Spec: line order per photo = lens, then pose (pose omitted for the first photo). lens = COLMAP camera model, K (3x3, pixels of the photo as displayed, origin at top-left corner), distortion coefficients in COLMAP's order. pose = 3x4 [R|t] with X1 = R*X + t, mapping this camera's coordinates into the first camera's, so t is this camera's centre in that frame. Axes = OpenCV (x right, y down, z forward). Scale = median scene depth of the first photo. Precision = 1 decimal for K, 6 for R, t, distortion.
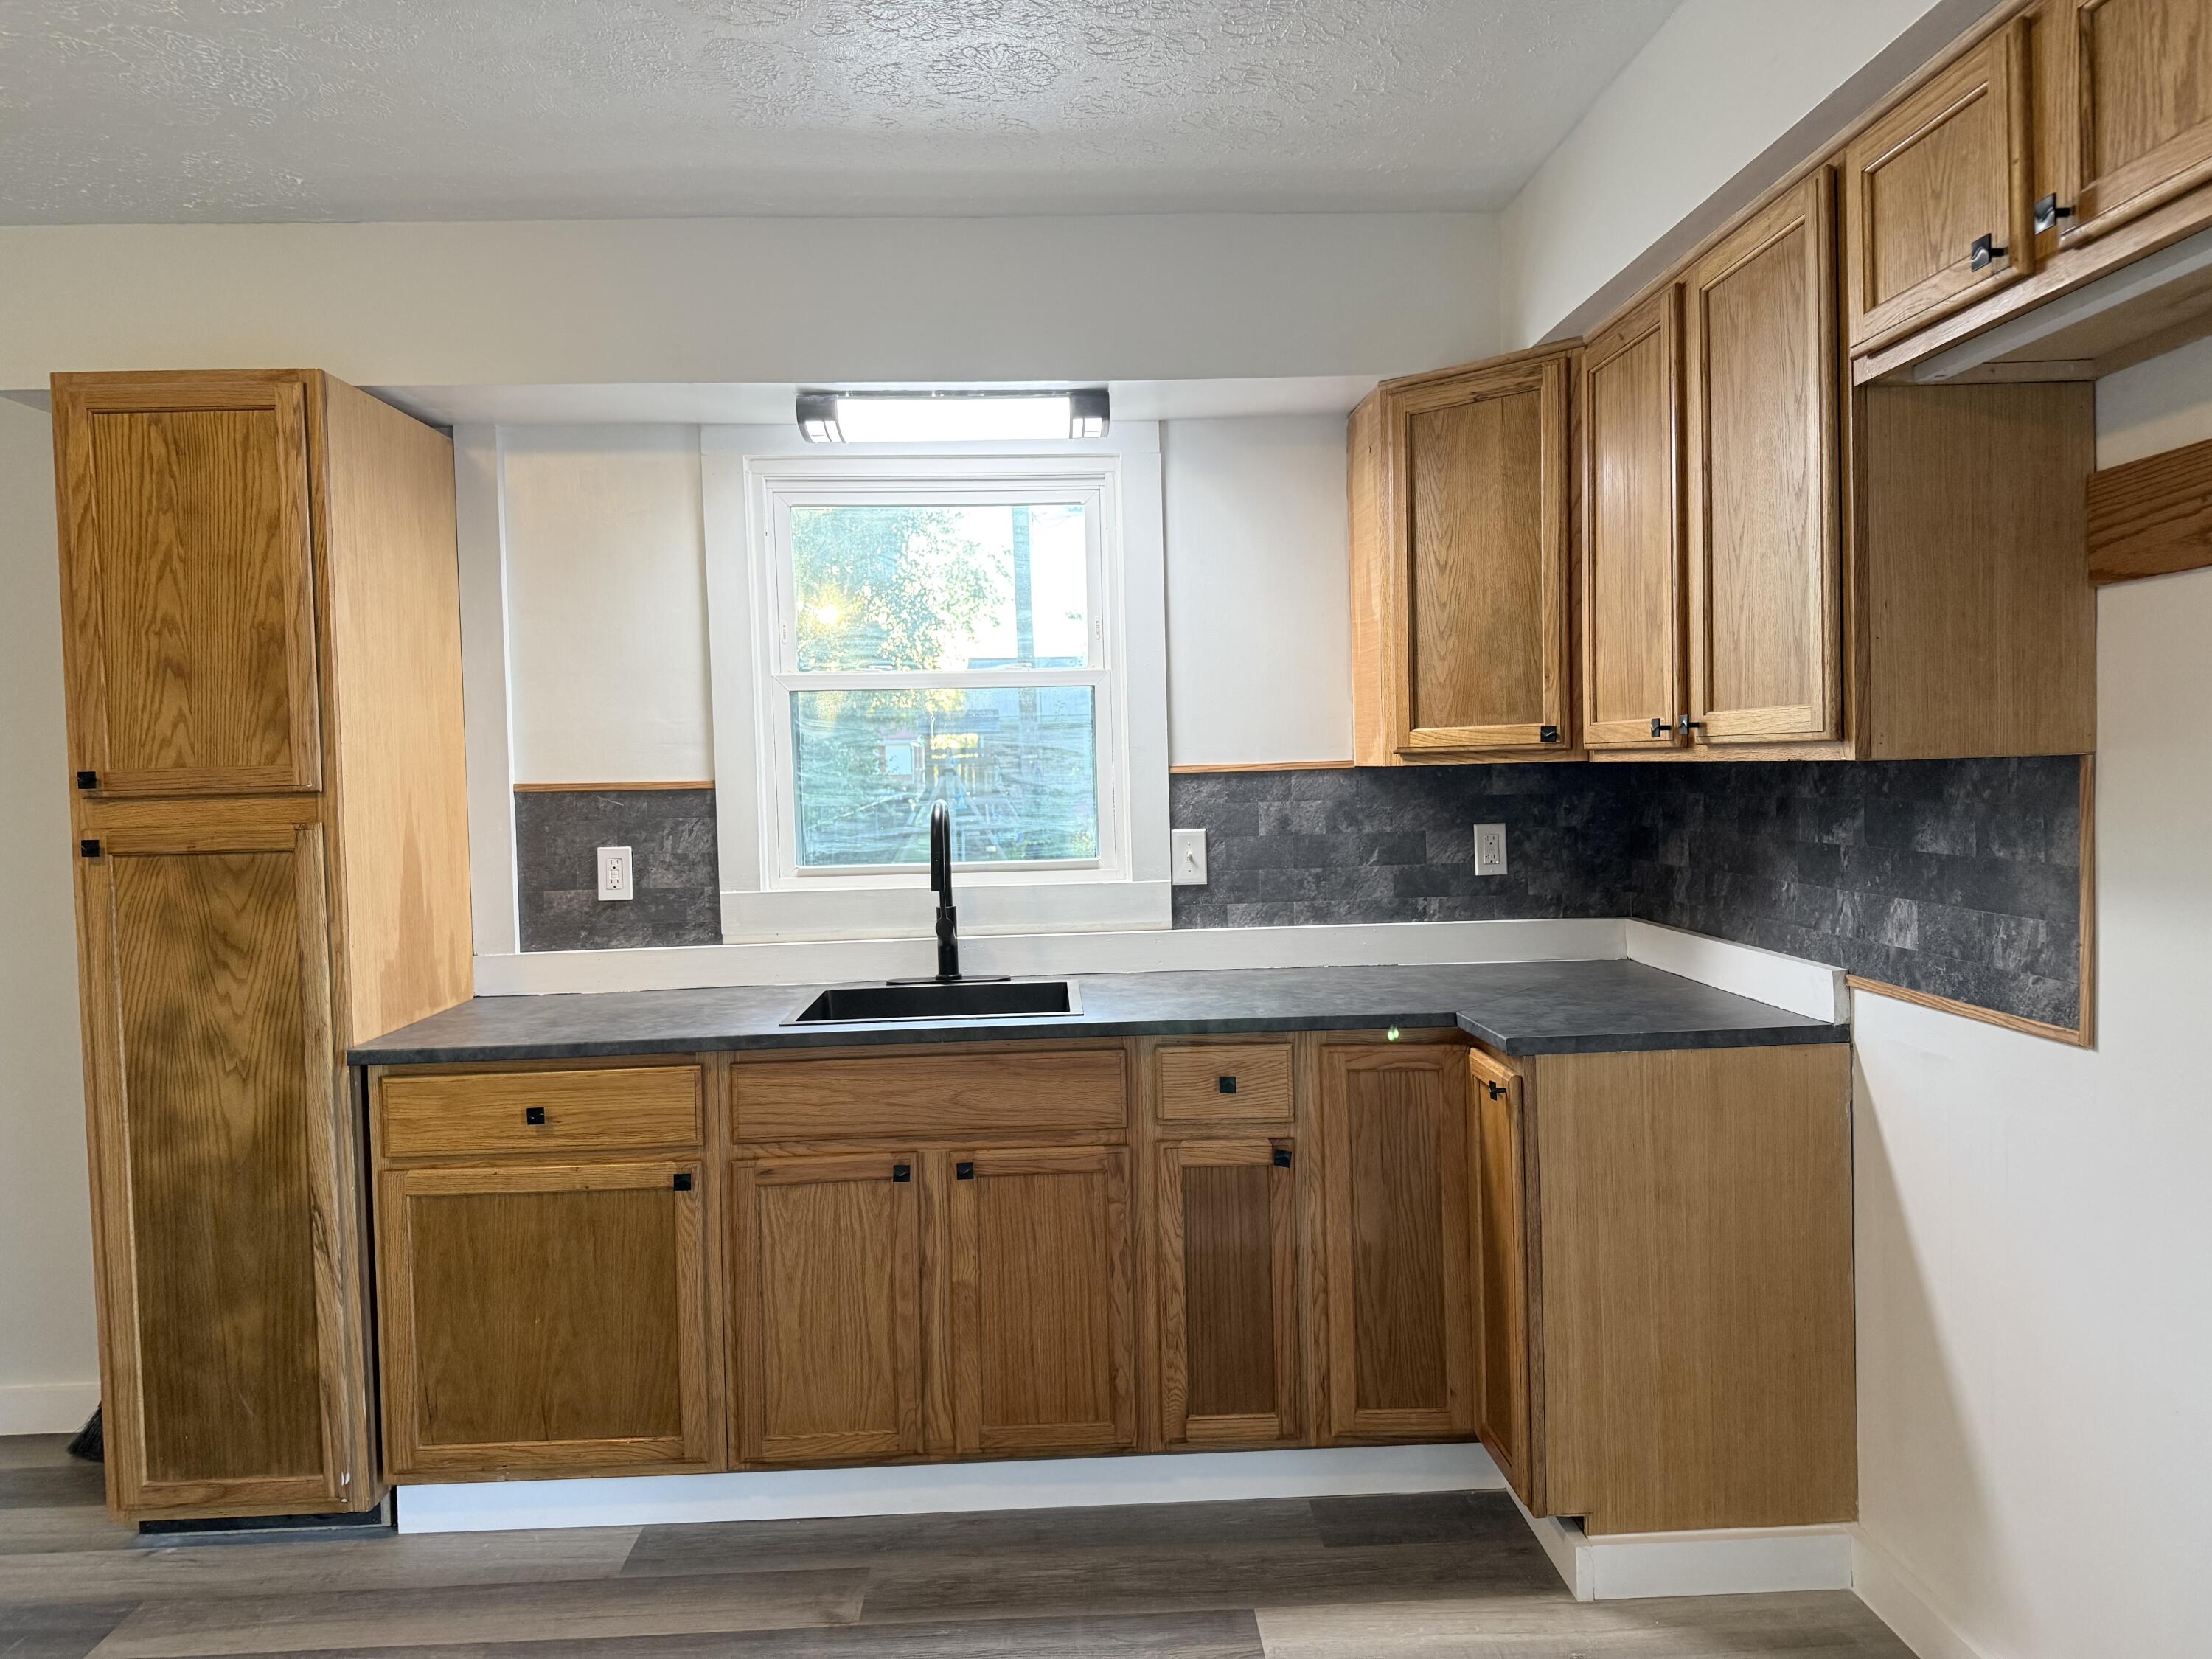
lens RADIAL K [[1556.3, 0, 1113.3], [0, 1556.3, 808.2], [0, 0, 1]] dist [0.089484, -0.133113]
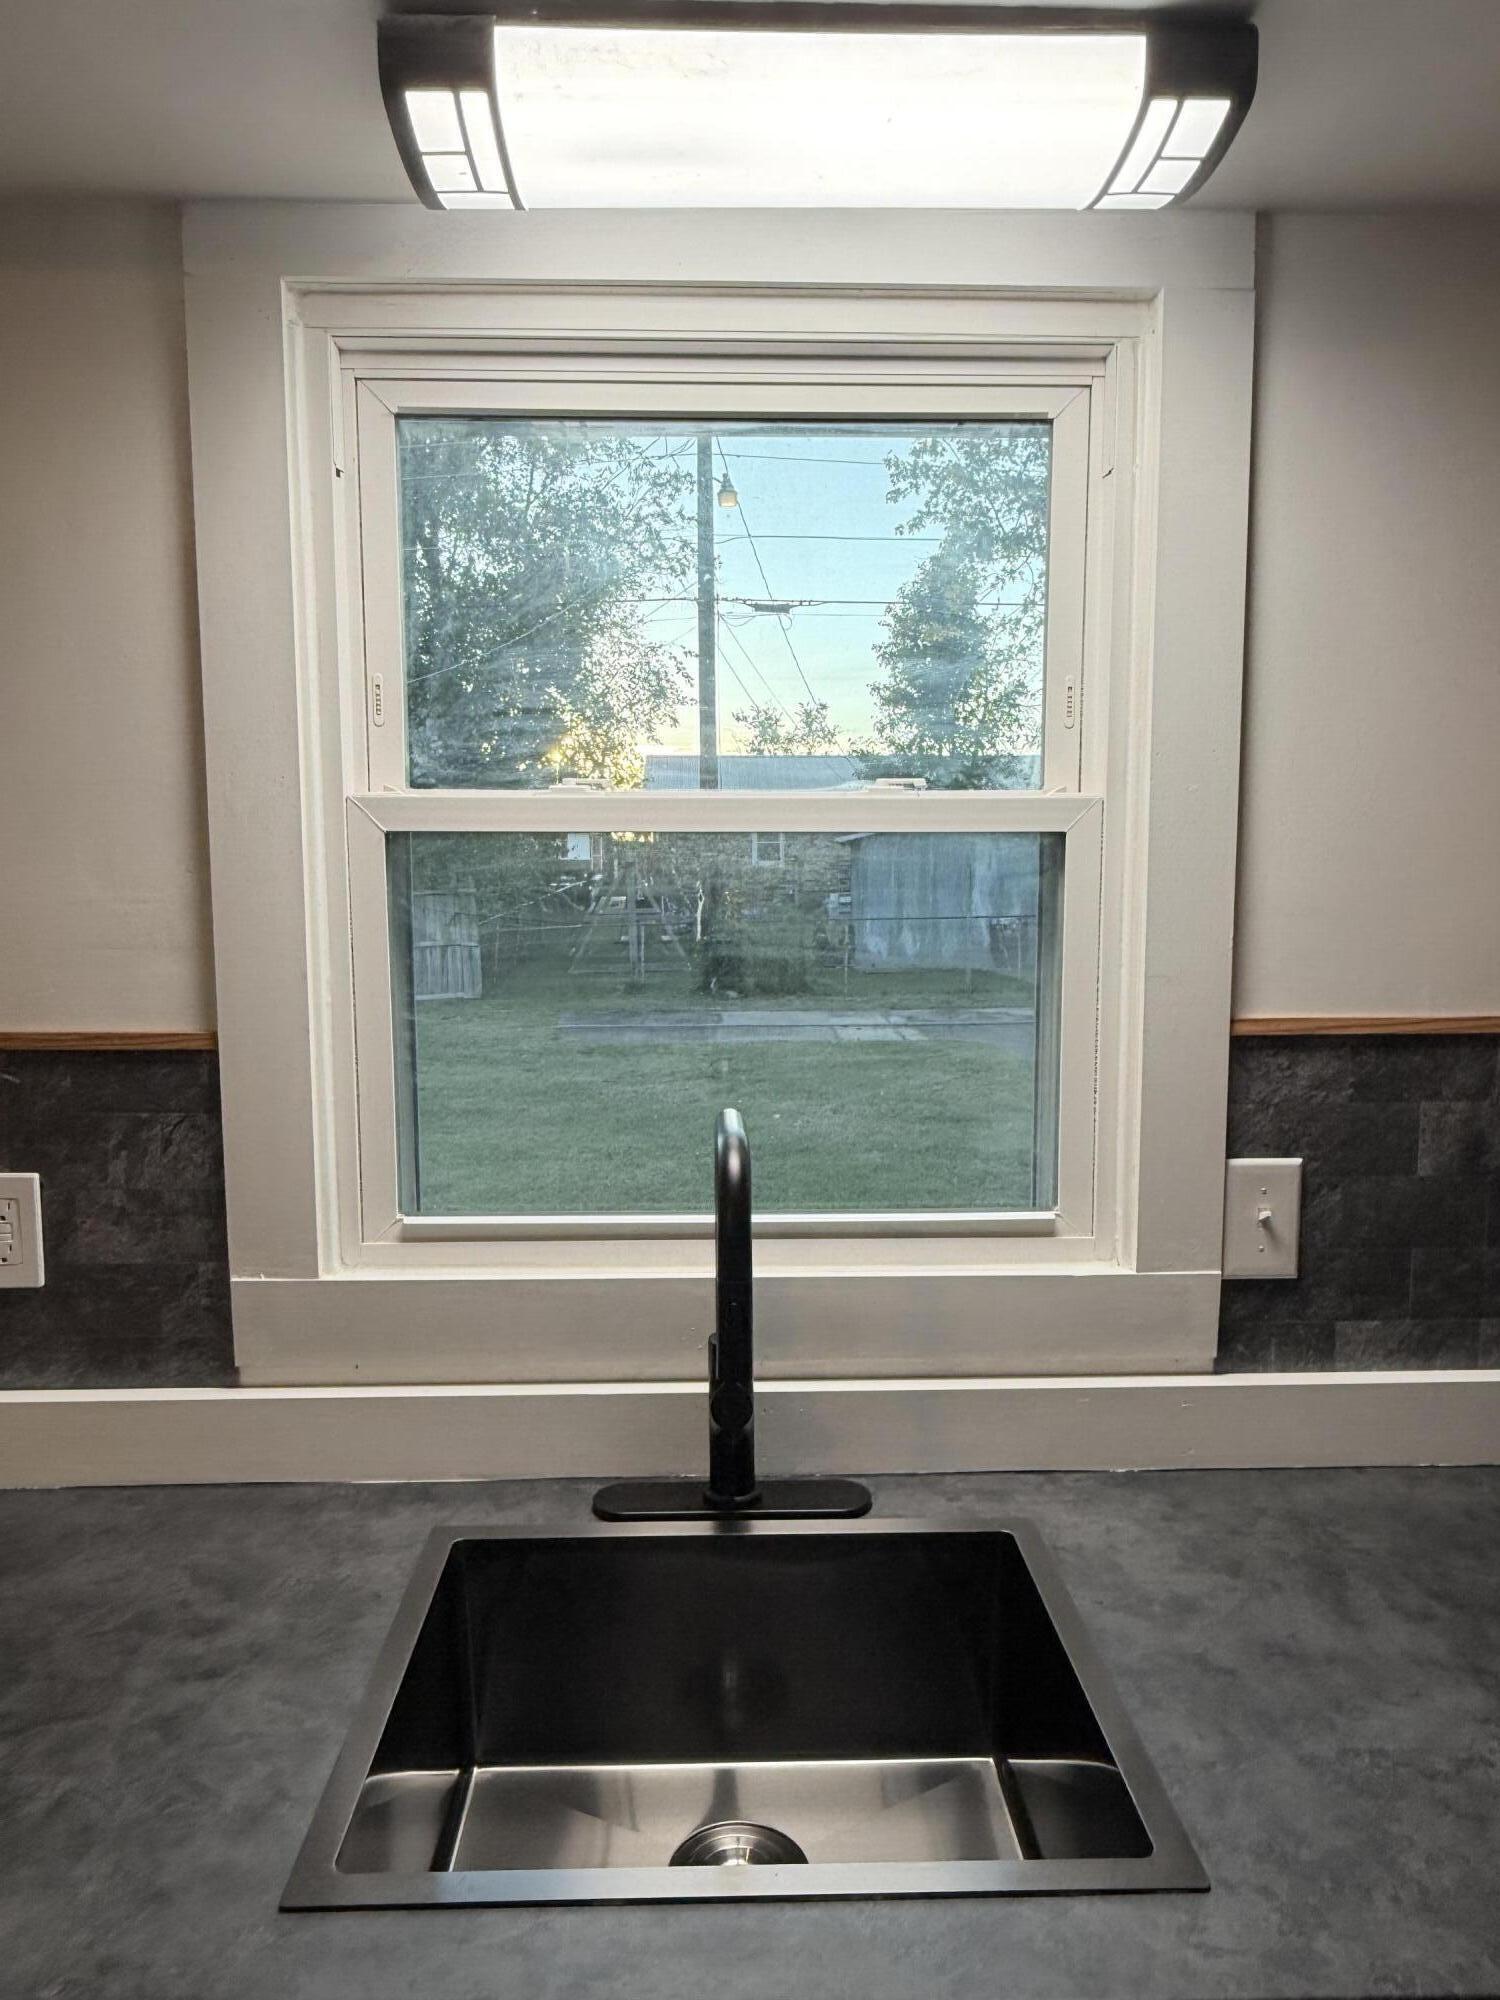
lens RADIAL K [[1356.5, 0, 750.0], [0, 1356.5, 1000.0], [0, 0, 1]] dist [-0.000438, -0.000343]
pose [[0.999673, 0.024129, -0.008511, -0.120382], [-0.023366, 0.996476, 0.080555, -0.073885], [0.010425, -0.080330, 0.996714, 0.743190]]
